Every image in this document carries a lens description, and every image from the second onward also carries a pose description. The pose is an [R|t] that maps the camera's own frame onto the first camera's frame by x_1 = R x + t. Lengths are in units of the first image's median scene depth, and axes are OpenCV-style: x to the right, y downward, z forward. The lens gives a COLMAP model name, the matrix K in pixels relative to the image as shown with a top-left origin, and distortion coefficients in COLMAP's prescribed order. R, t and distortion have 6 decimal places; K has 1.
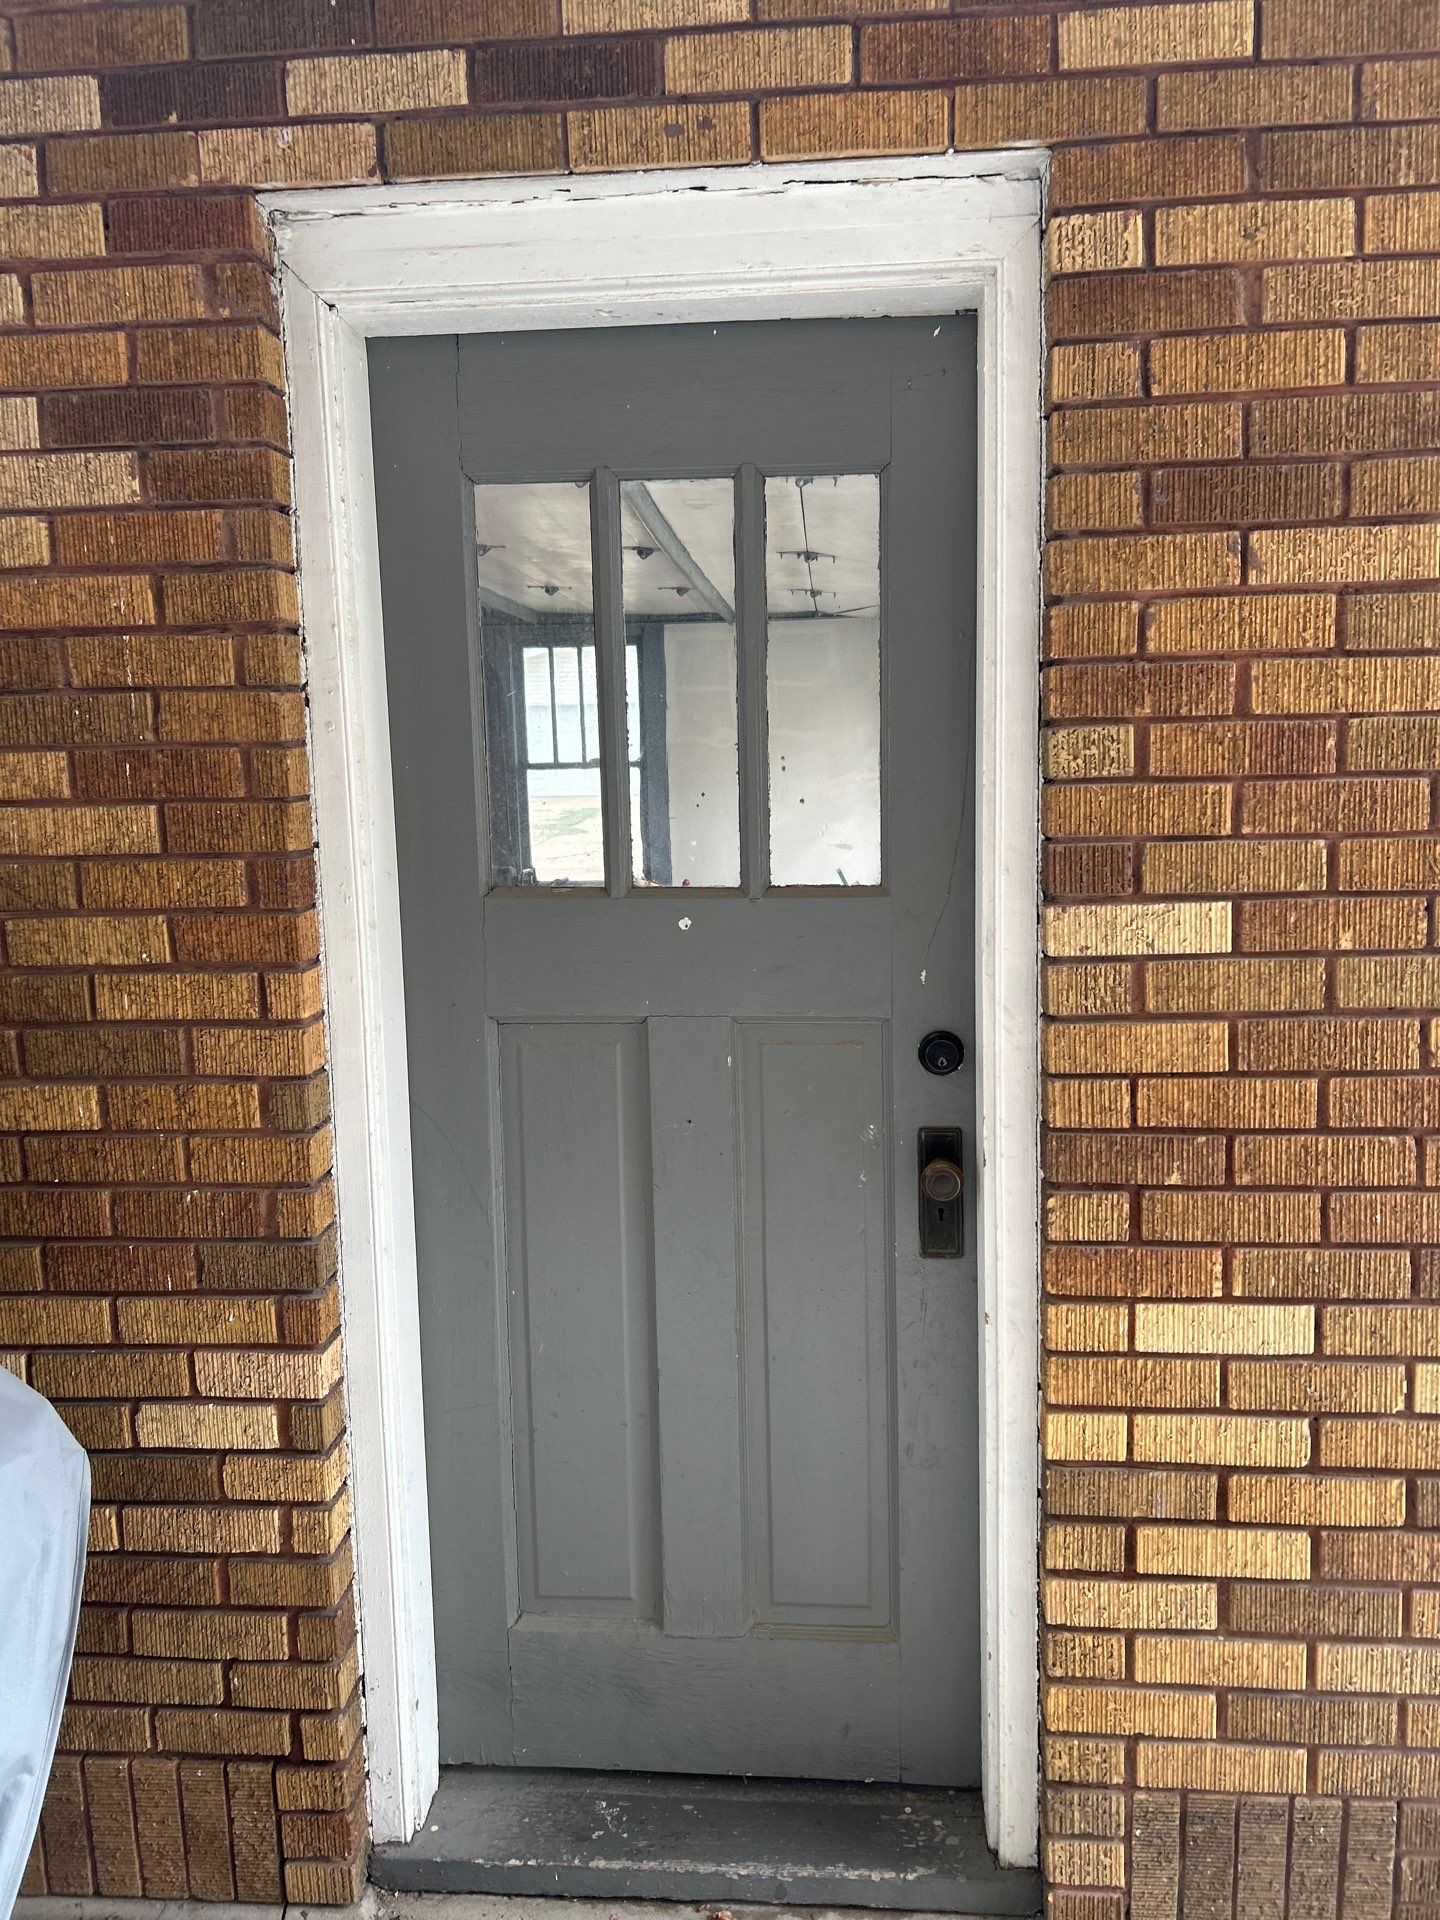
lens RADIAL K [[1489.6, 0, 730.1], [0, 1489.6, 949.3], [0, 0, 1]] dist [0.028845, -0.028473]
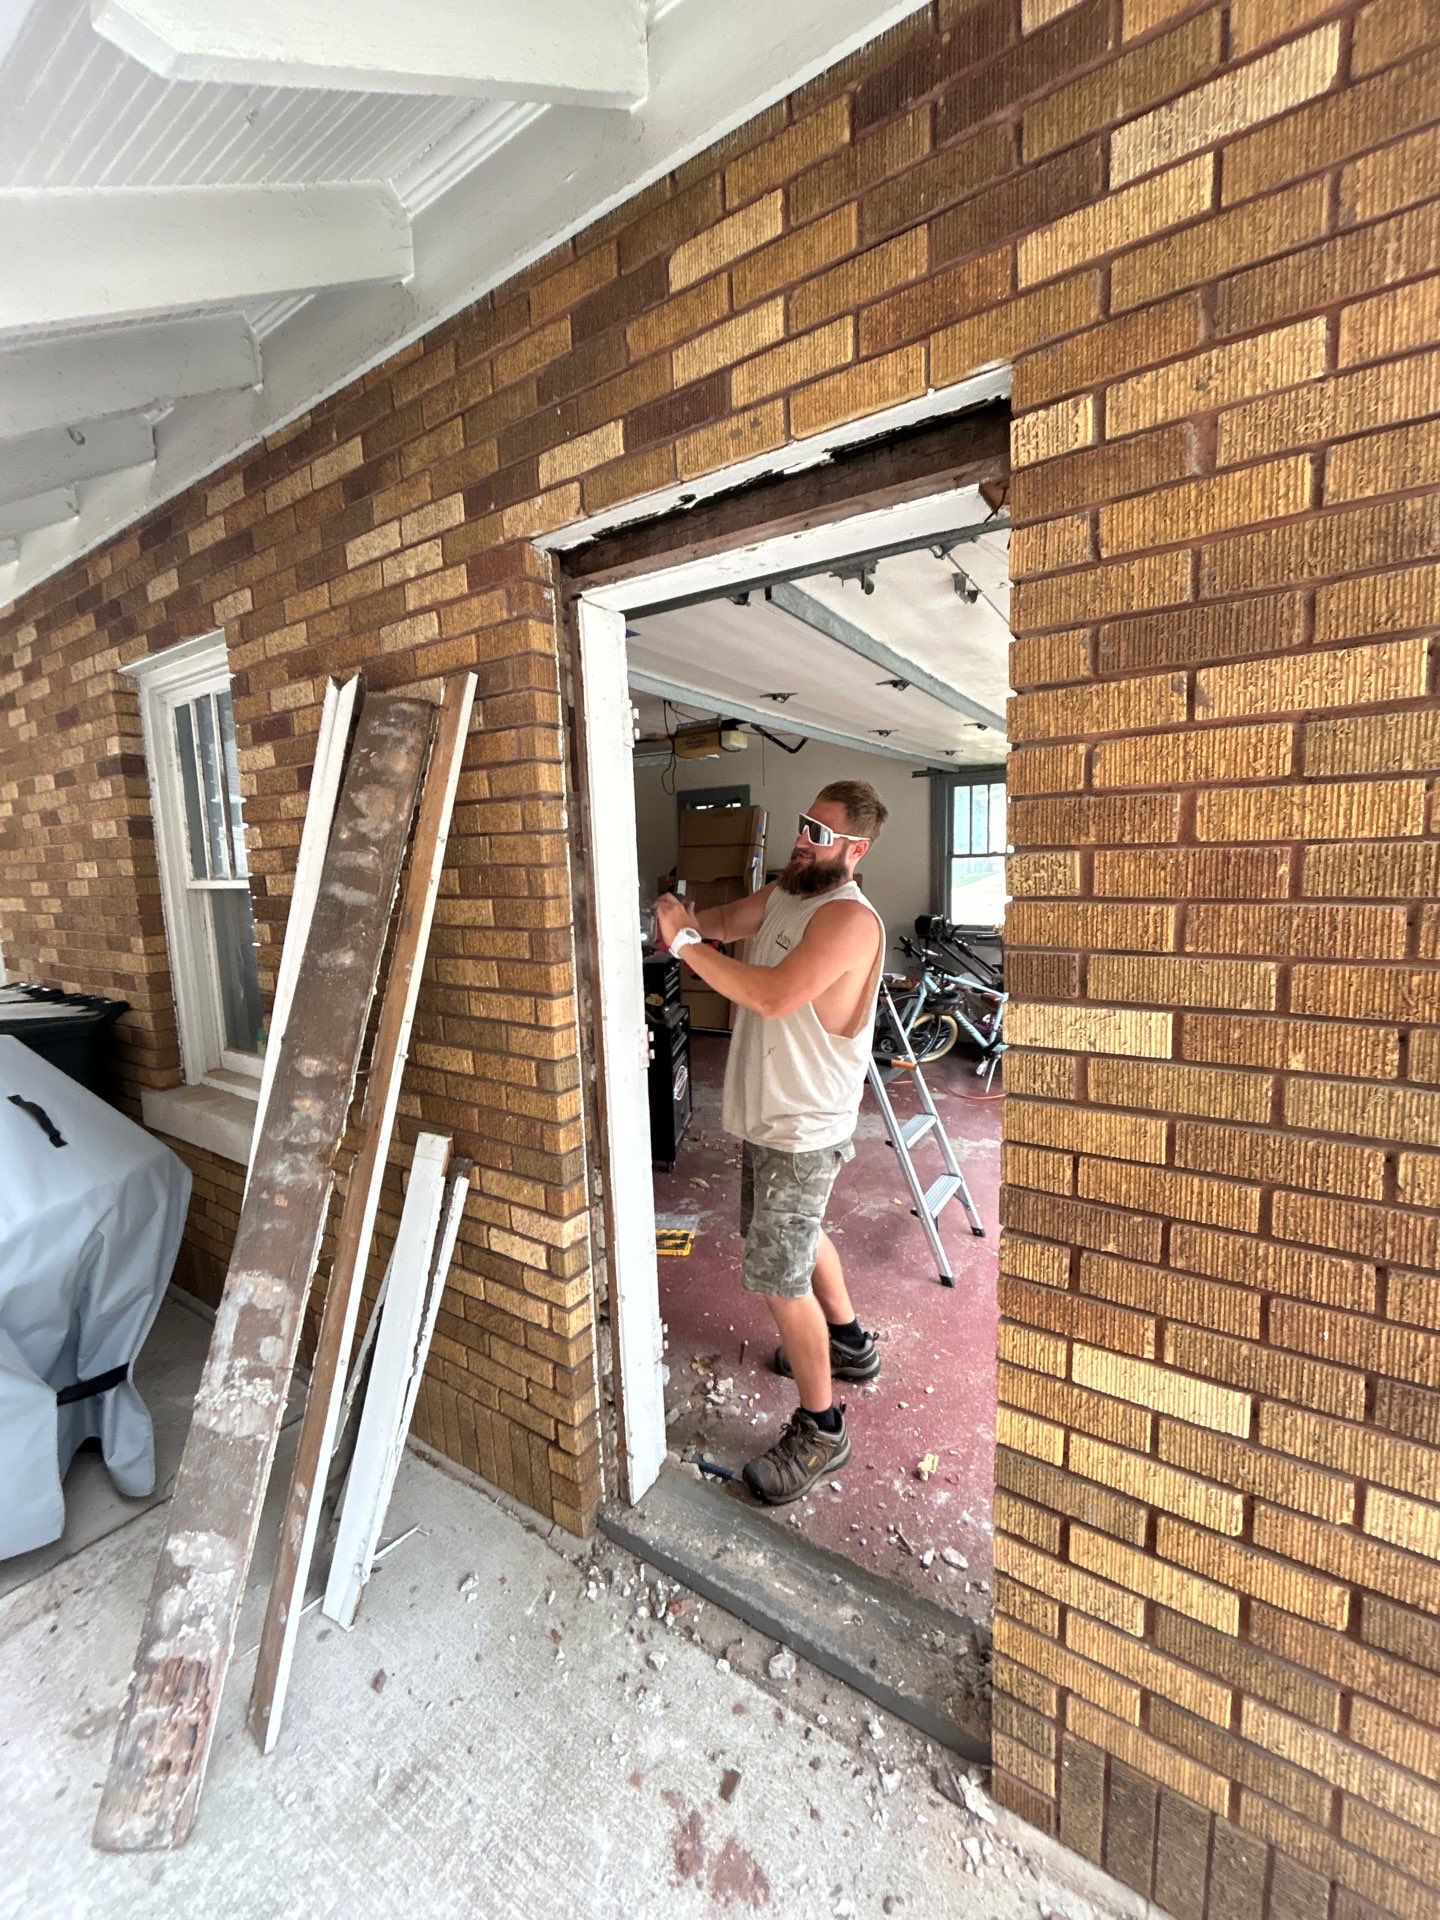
lens RADIAL K [[775.6, 0, 721.3], [0, 775.6, 955.5], [0, 0, 1]] dist [-0.005662, 0.002641]
pose [[0.870610, 0.058042, -0.488539, 0.318567], [-0.051707, 0.998312, 0.026461, -0.070876], [0.489250, 0.002224, 0.872141, 0.341172]]
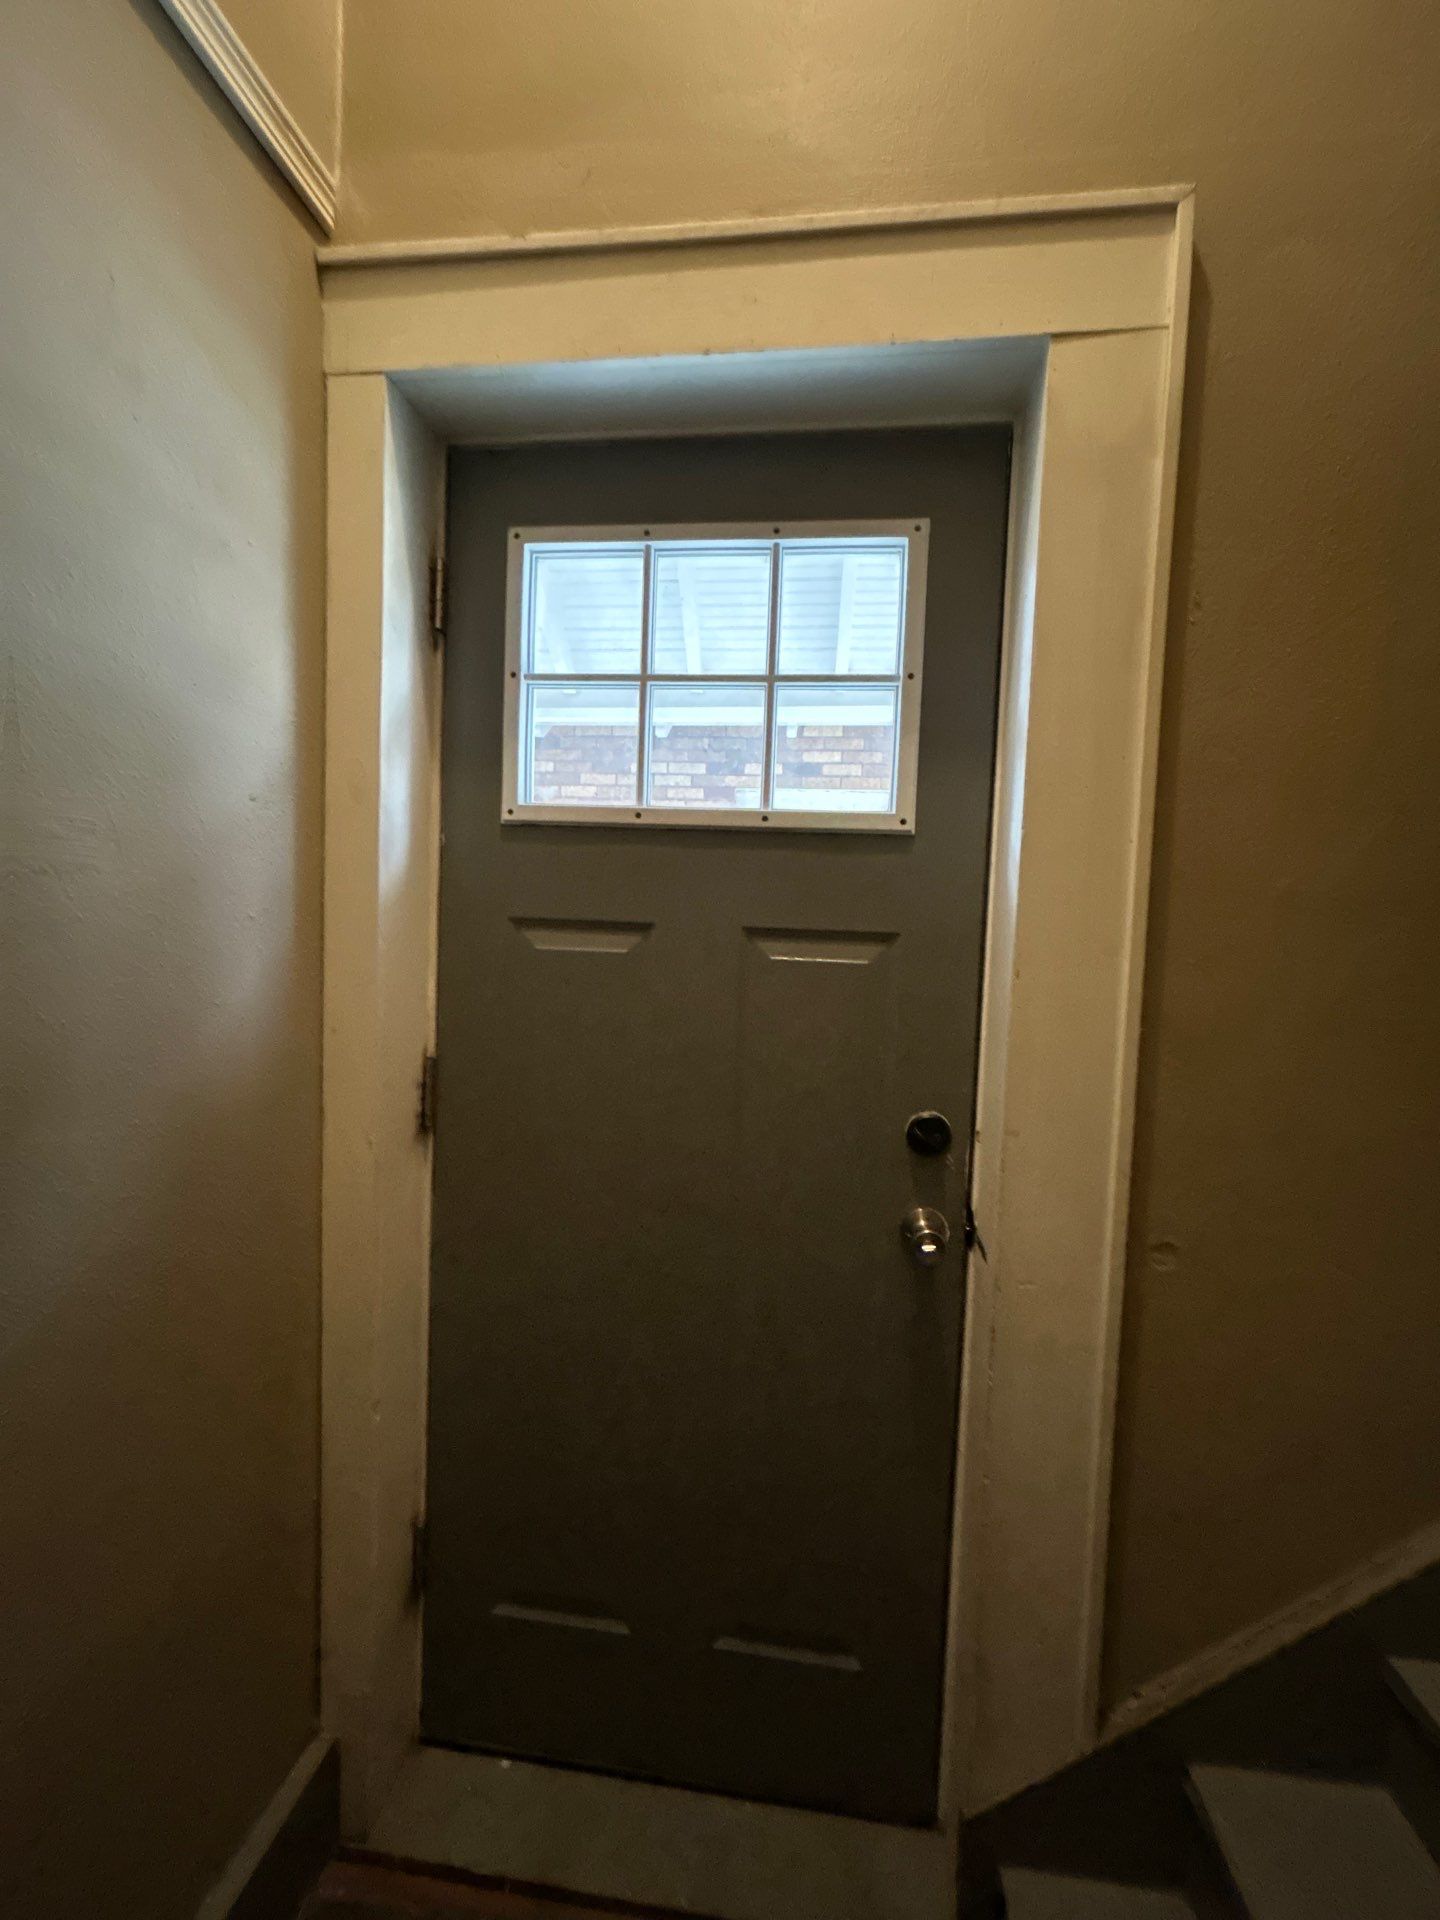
lens RADIAL K [[775.6, 0, 731.4], [0, 775.6, 960.1], [0, 0, 1]] dist [-0.005662, 0.002641]
pose [[0.997675, 0.060670, -0.031048, -0.215284], [-0.062749, 0.995495, -0.071079, 0.222373], [0.026595, 0.072862, 0.996987, -1.427859]]
